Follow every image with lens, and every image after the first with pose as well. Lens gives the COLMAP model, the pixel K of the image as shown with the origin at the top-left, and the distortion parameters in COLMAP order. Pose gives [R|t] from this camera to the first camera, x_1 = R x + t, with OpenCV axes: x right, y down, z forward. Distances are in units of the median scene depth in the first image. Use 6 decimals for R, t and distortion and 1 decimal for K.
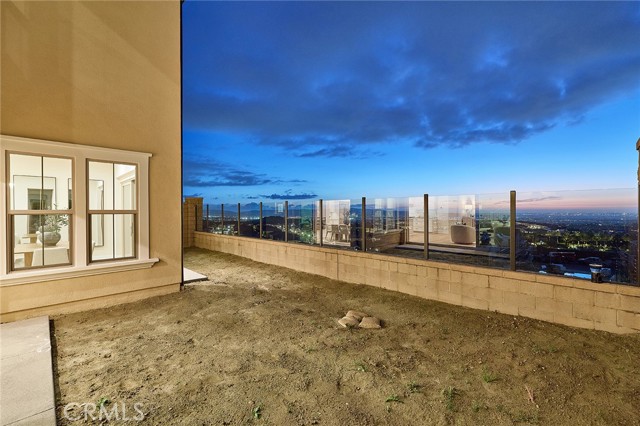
lens RADIAL K [[277.2, 0, 320.0], [0, 277.2, 213.0], [0, 0, 1]] dist [-0.001418, -0.000046]
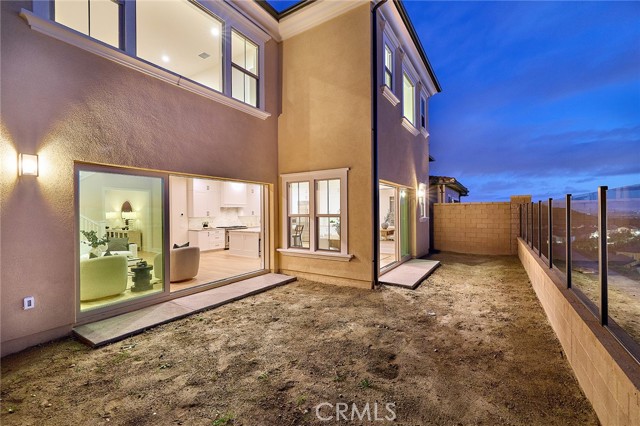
lens RADIAL K [[277.2, 0, 320.0], [0, 277.2, 213.0], [0, 0, 1]] dist [-0.001418, -0.000046]
pose [[0.202684, 0.007550, -0.979215, 0.641469], [-0.002095, 0.999971, 0.007276, -0.028927], [0.979242, 0.000577, 0.202694, 0.736784]]
